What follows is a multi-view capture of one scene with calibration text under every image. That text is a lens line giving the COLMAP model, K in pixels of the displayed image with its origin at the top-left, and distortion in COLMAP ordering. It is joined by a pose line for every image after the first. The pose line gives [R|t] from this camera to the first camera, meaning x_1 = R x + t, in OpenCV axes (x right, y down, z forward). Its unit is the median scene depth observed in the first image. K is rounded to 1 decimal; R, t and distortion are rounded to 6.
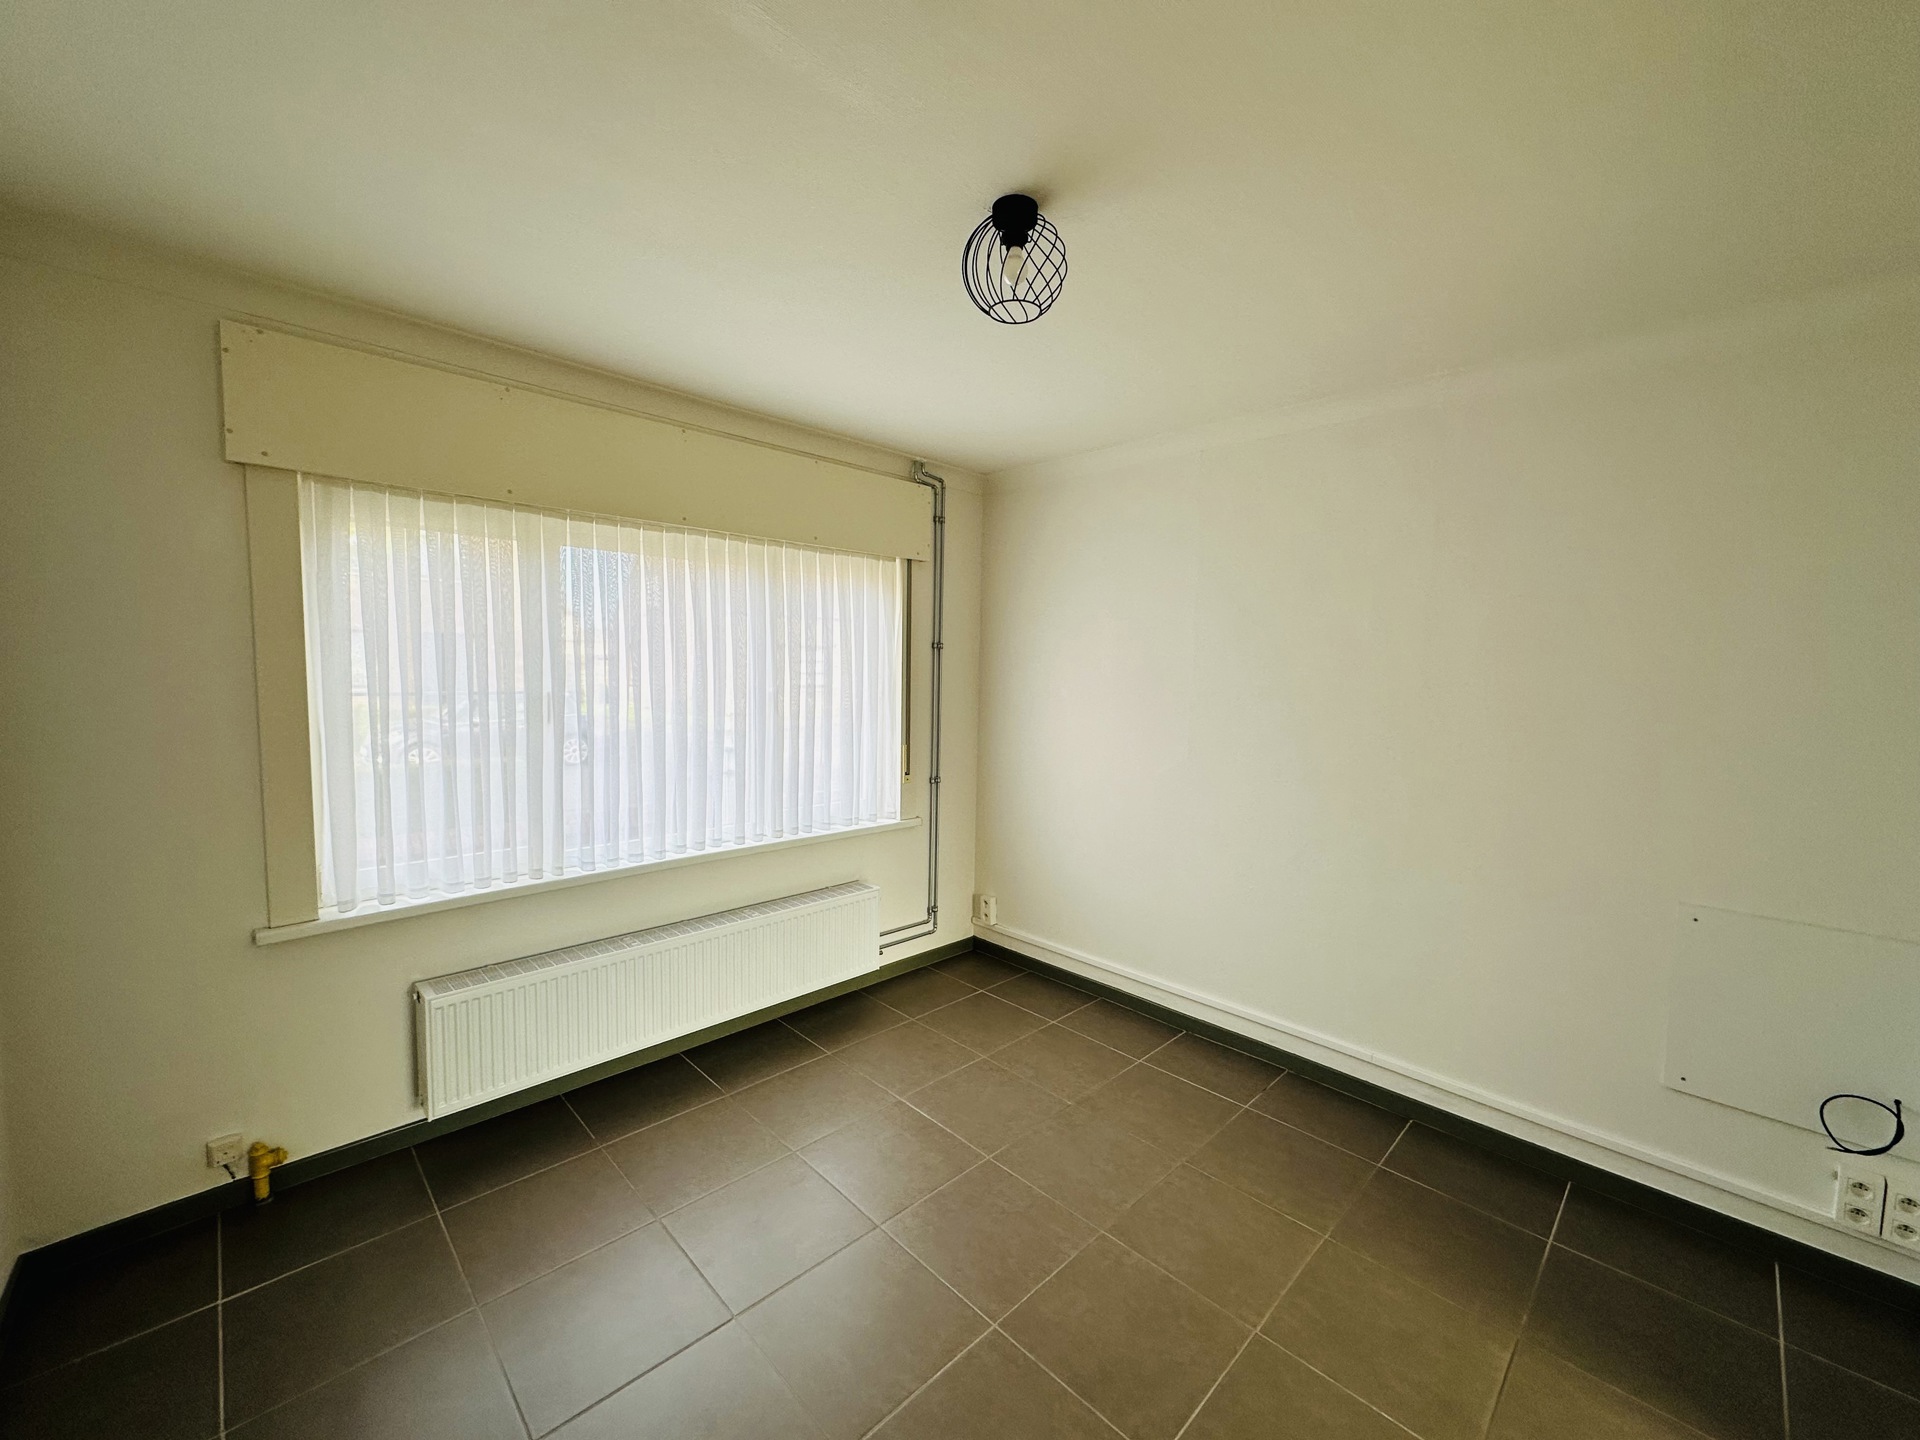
lens RADIAL K [[766.0, 0, 959.5], [0, 766.0, 723.4], [0, 0, 1]] dist [-0.003300, 0.000379]
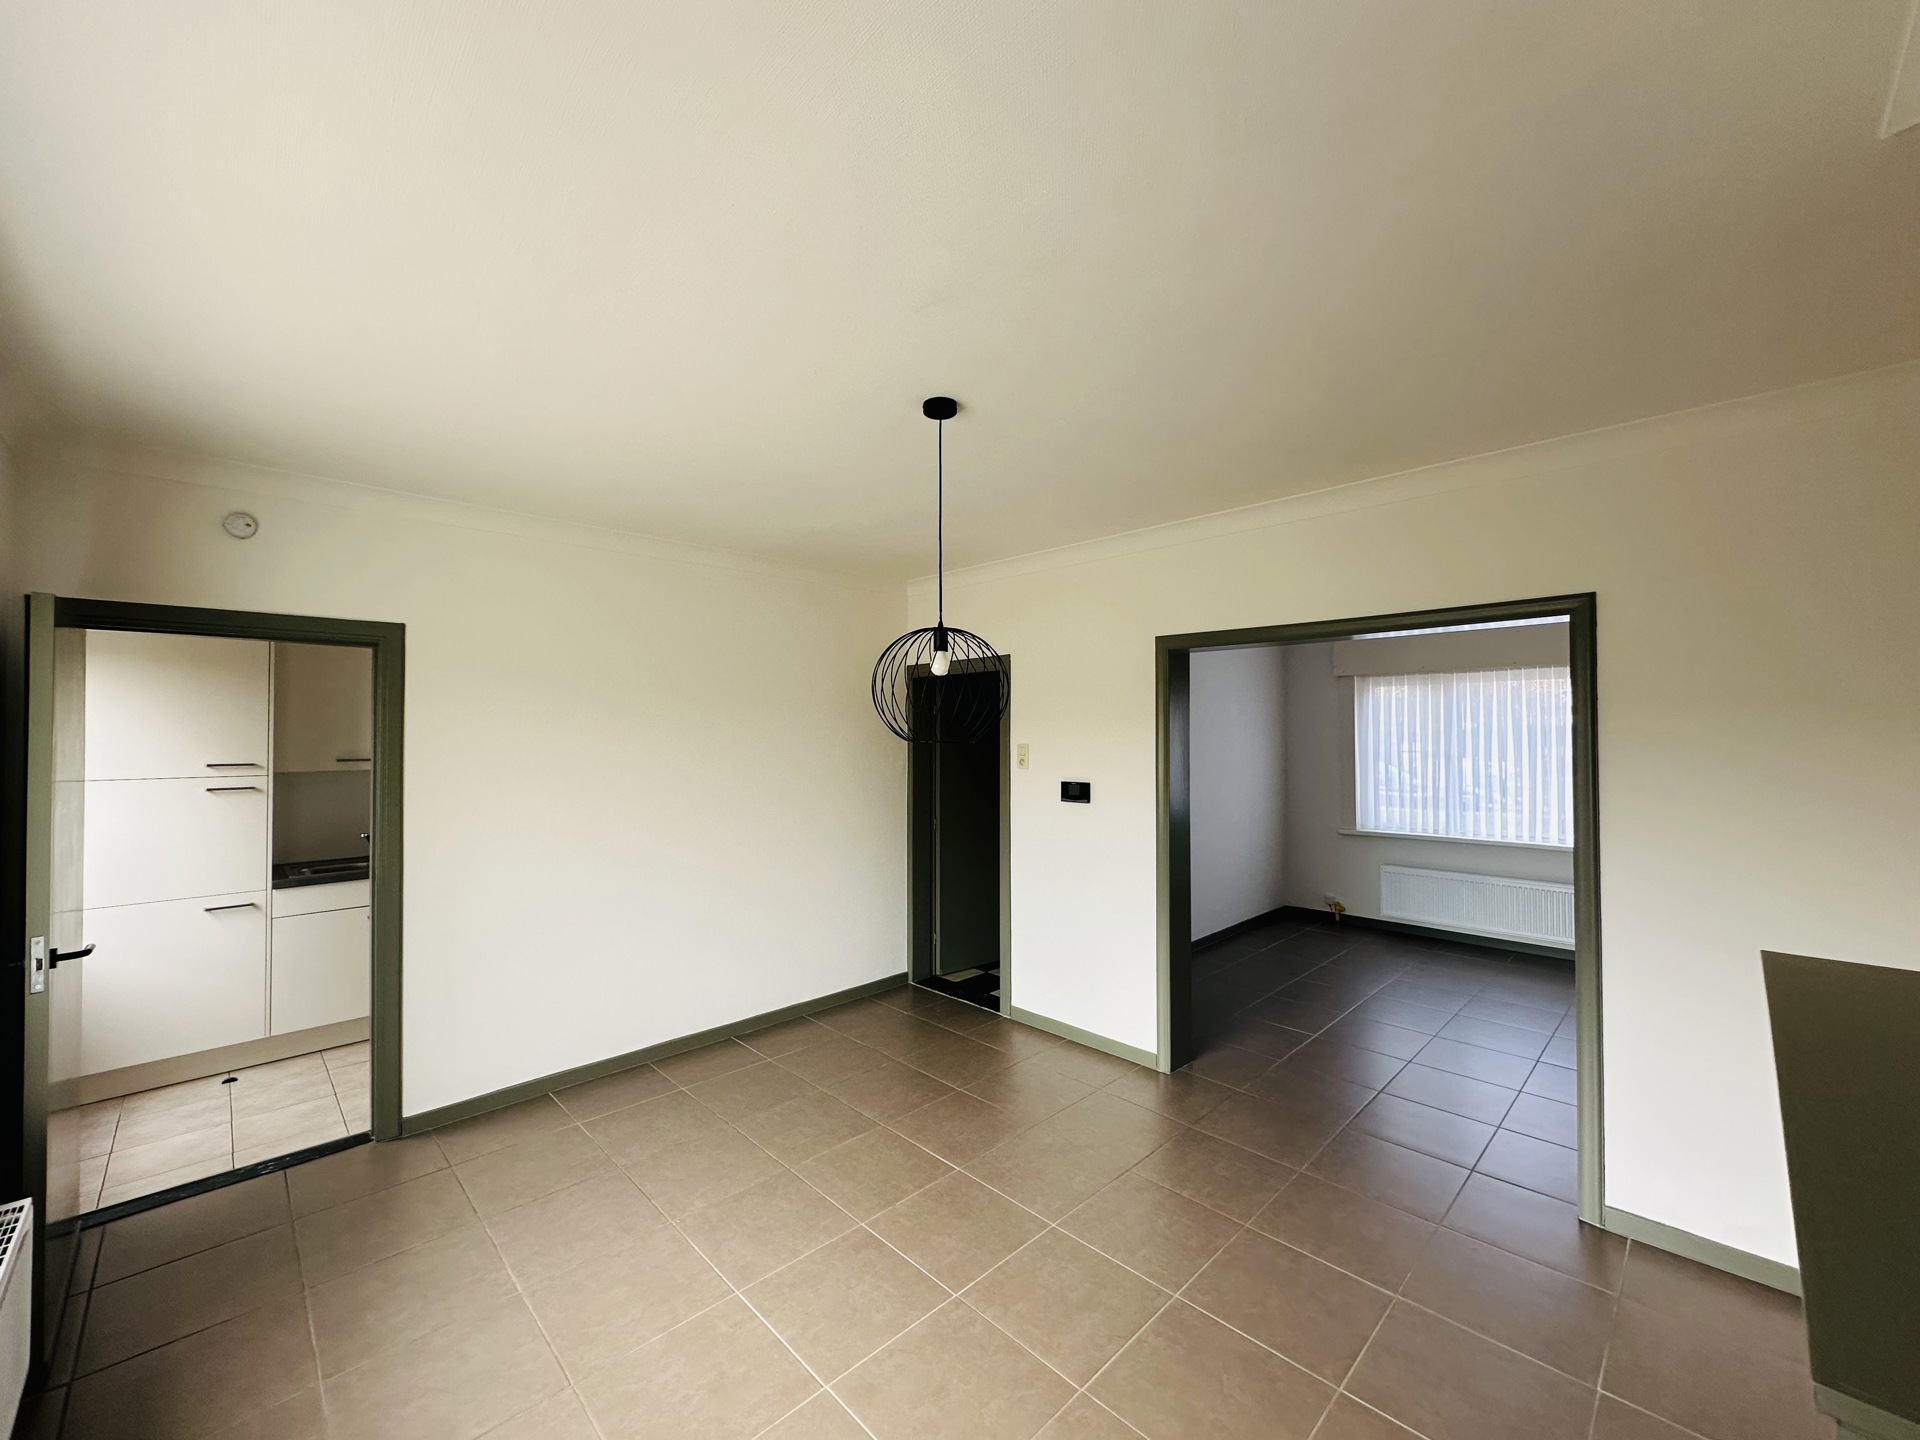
lens RADIAL K [[766.0, 0, 959.7], [0, 766.0, 724.1], [0, 0, 1]] dist [-0.003300, 0.000379]
pose [[0.002359, -0.024927, -0.999686, 2.050684], [-0.080460, 0.996443, -0.025036, 0.059781], [0.996755, 0.080494, 0.000345, -0.507867]]
